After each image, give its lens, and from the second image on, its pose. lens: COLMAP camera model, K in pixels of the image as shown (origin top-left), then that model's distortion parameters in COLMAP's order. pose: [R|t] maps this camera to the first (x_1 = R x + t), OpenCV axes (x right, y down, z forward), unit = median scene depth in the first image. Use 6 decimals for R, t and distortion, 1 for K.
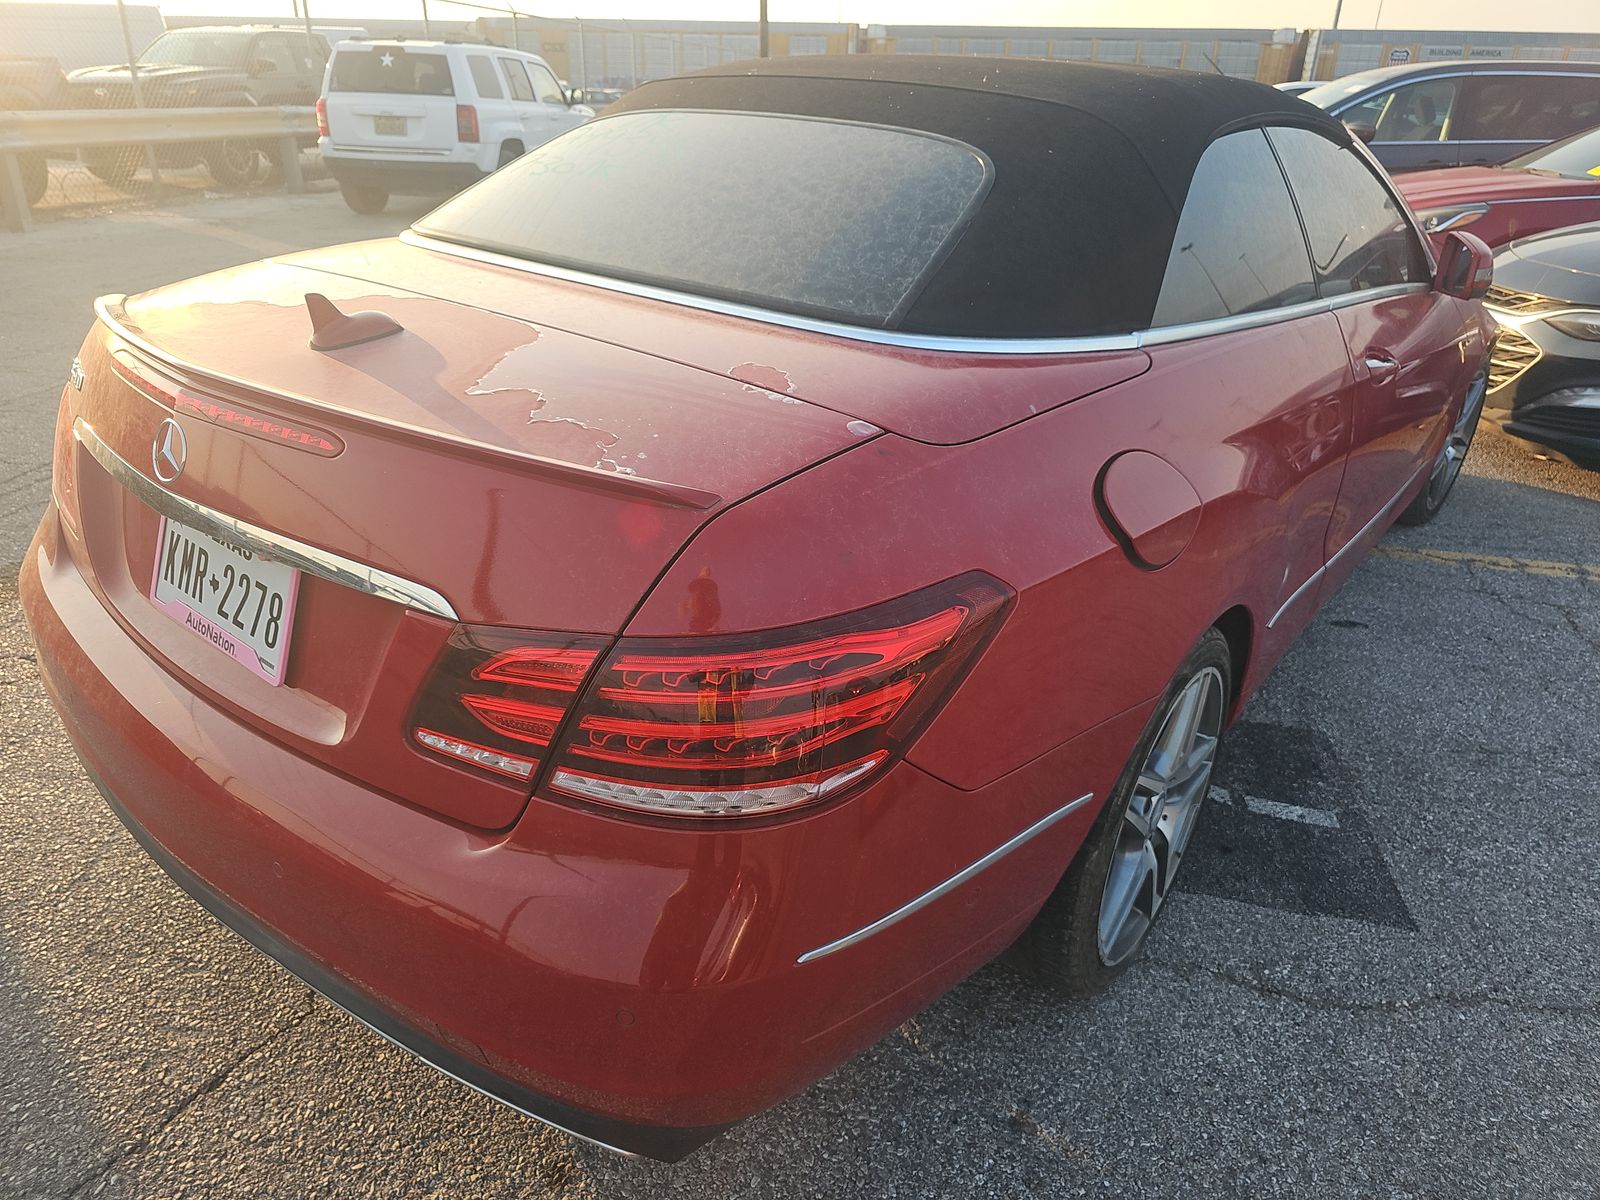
lens RADIAL K [[1098.3, 0, 800.0], [0, 1098.3, 600.0], [0, 0, 1]] dist [0.055885, -0.052215]
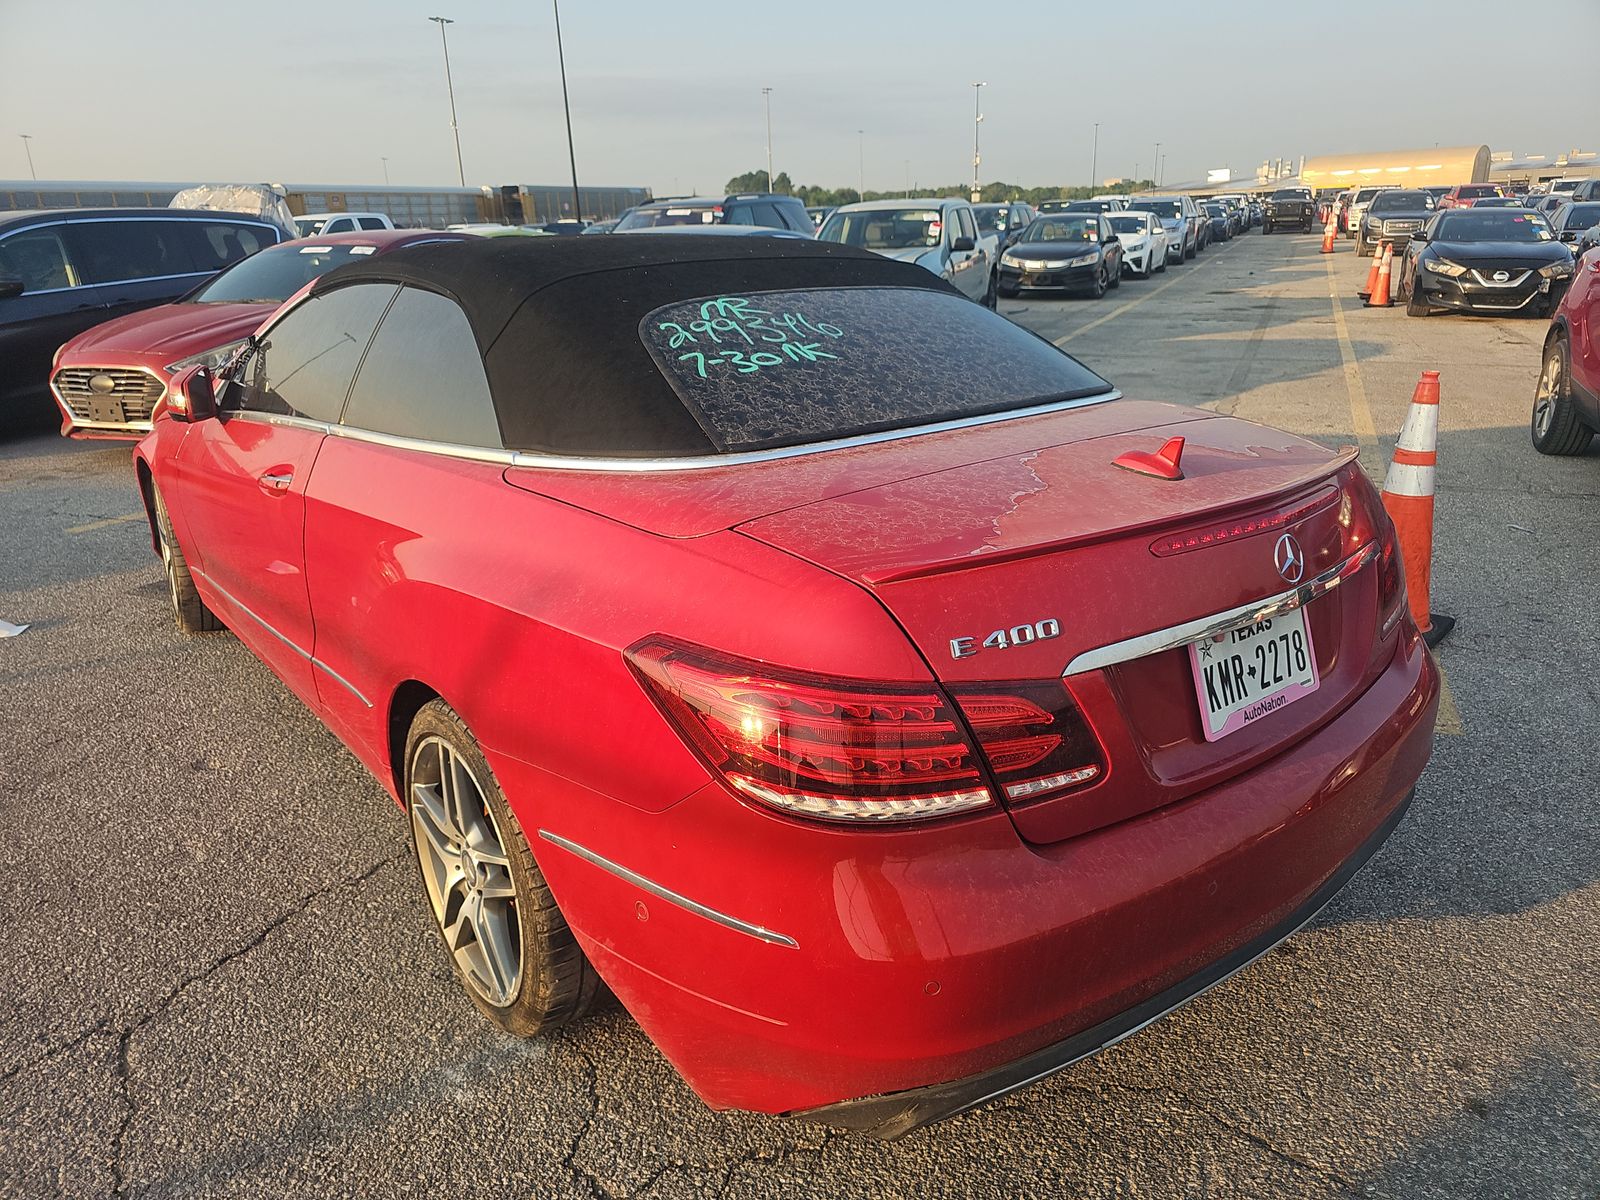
lens RADIAL K [[1098.3, 0, 800.0], [0, 1098.3, 600.0], [0, 0, 1]] dist [0.055885, -0.052215]
pose [[0.204752, -0.352843, 0.913005, -1.732350], [0.442716, 0.865287, 0.235118, -0.597726], [-0.872972, 0.356061, 0.333379, 1.002315]]
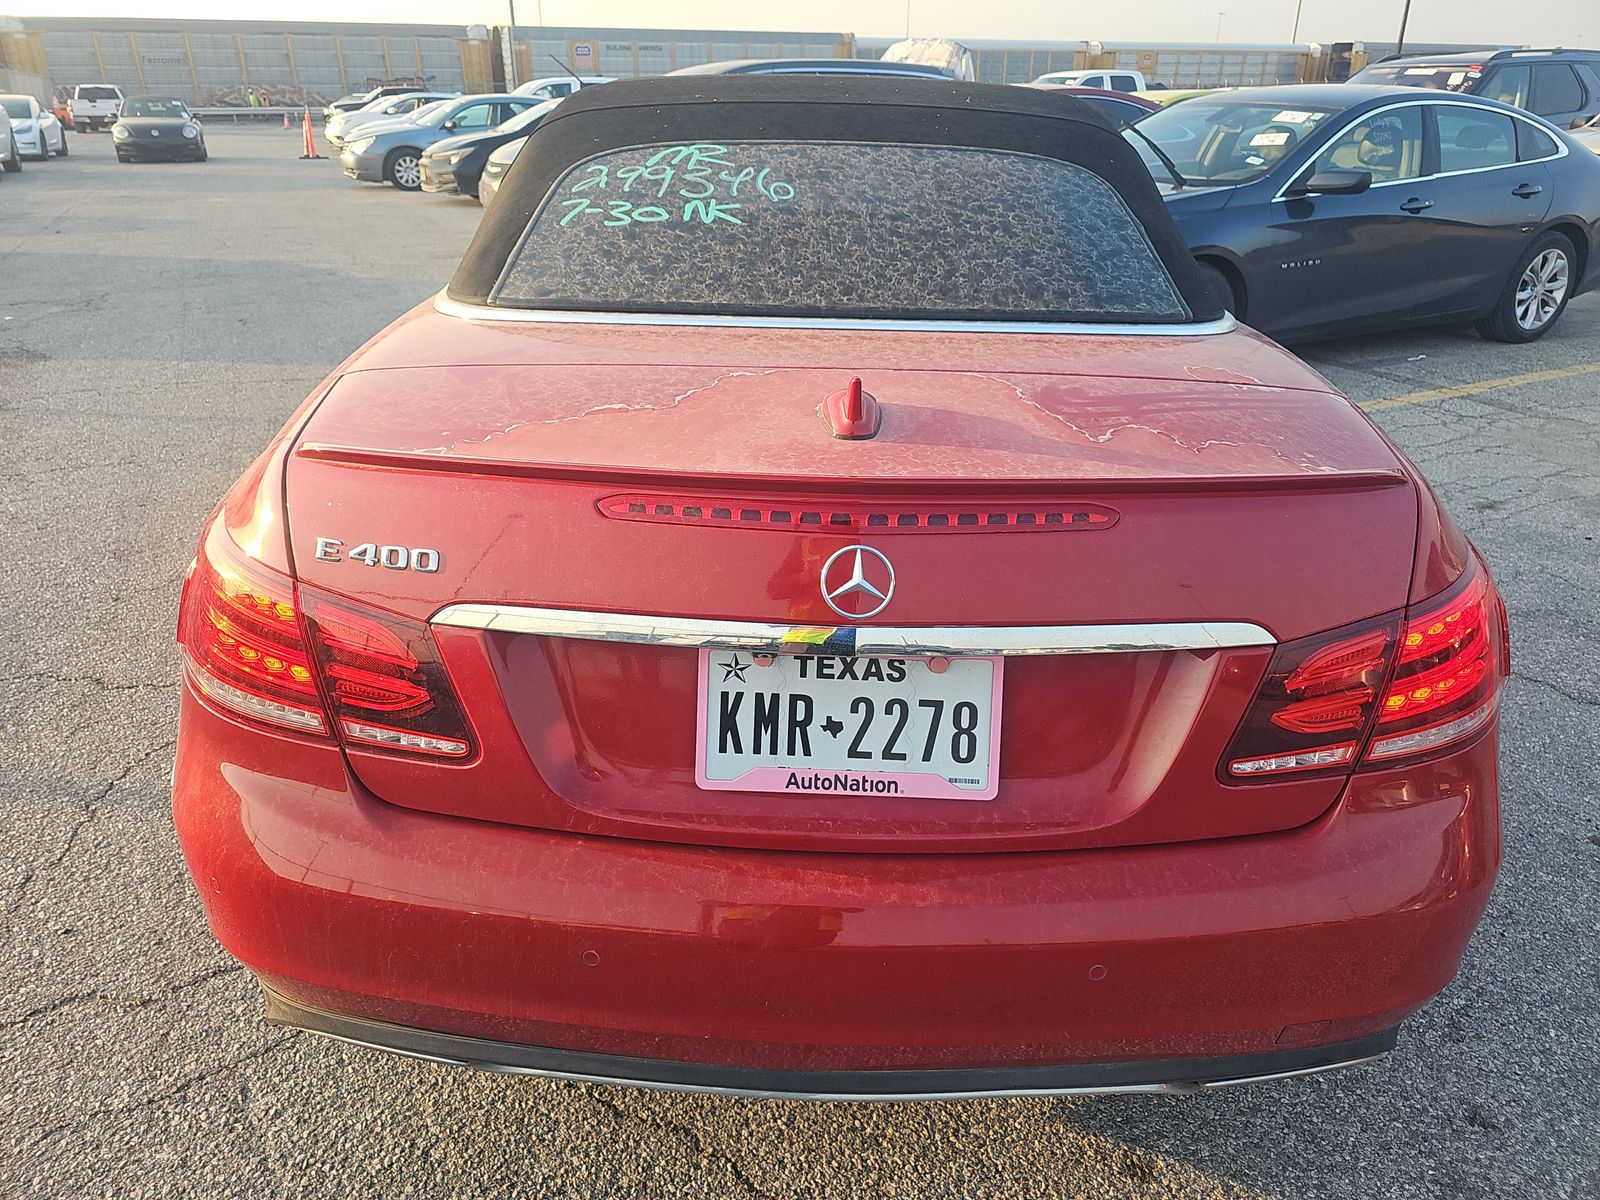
lens RADIAL K [[1098.3, 0, 800.0], [0, 1098.3, 600.0], [0, 0, 1]] dist [0.055885, -0.052215]
pose [[0.789010, -0.279839, 0.546949, -0.989079], [0.277133, 0.956638, 0.089668, -0.192955], [-0.548325, 0.080829, 0.832350, 0.295945]]
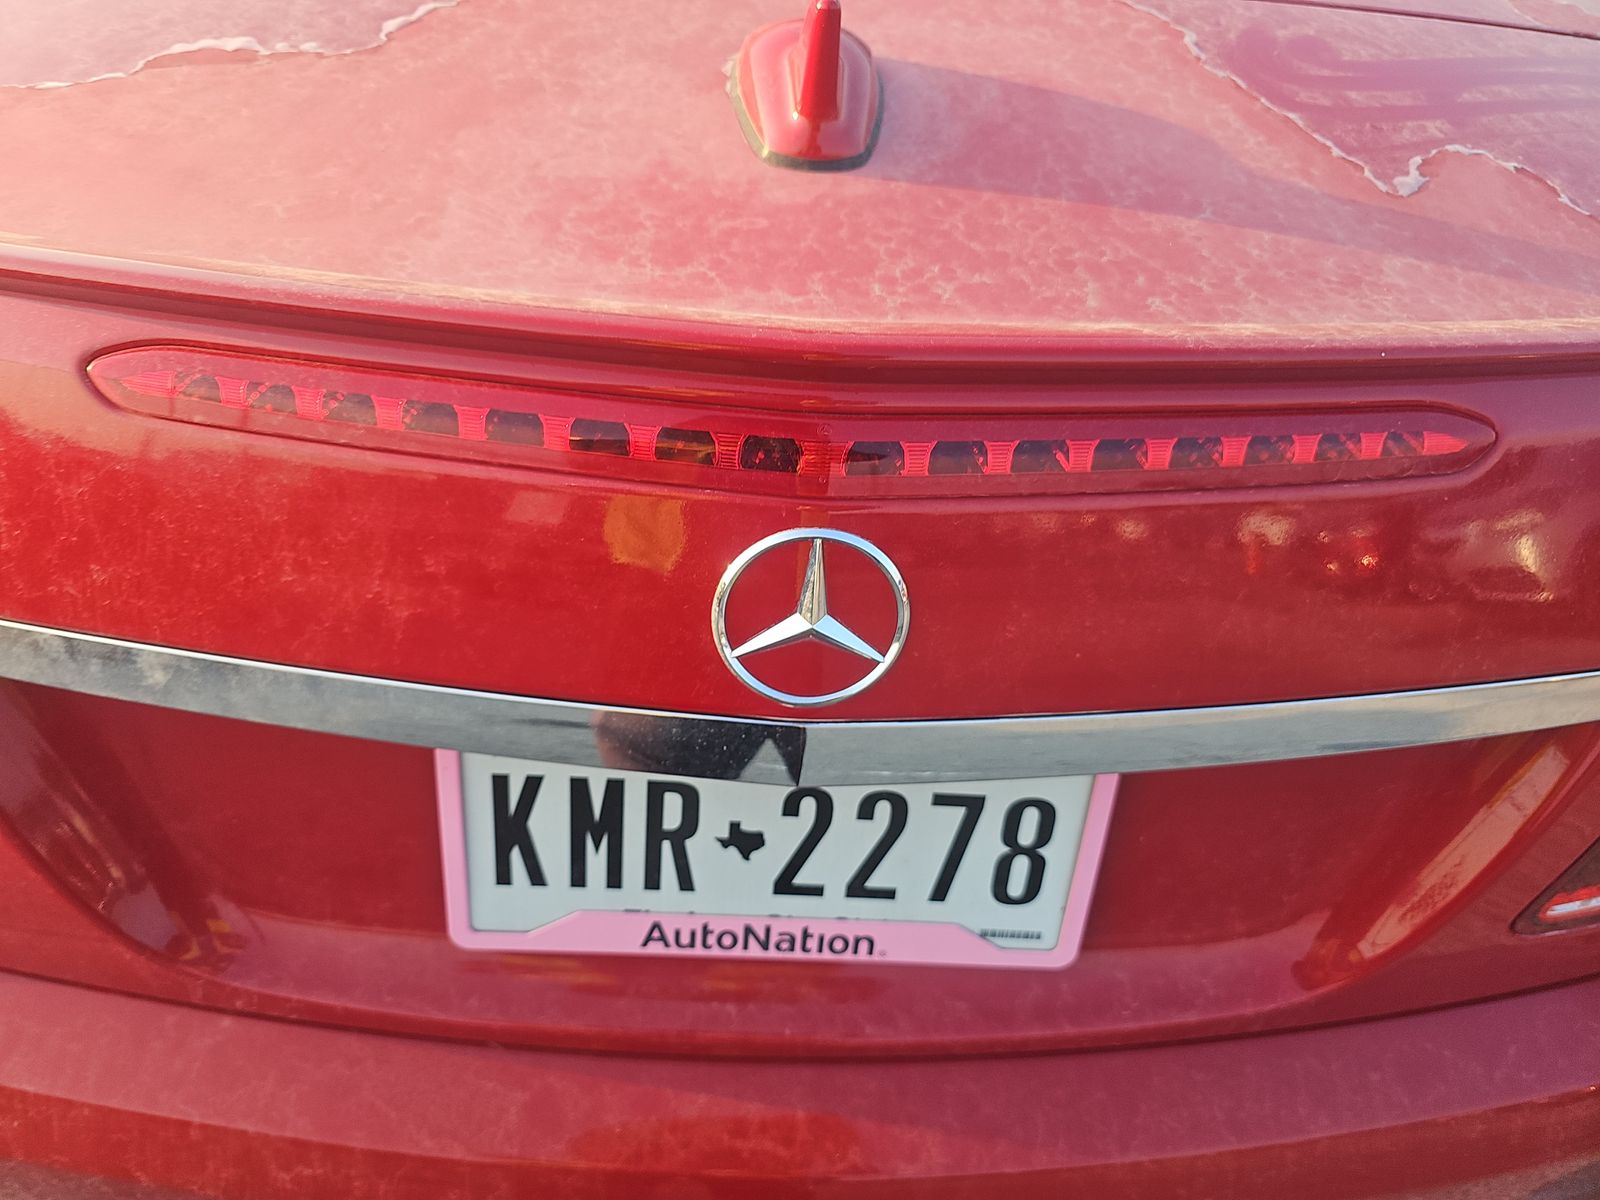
lens RADIAL K [[1068.7, 0, 785.8], [0, 1068.7, 564.6], [0, 0, 1]] dist [-0.007054, -0.002935]
pose [[0.775565, -0.422401, 0.469123, -0.654085], [0.240131, 0.884685, 0.399587, -0.251272], [-0.583812, -0.197254, 0.787562, 0.711453]]
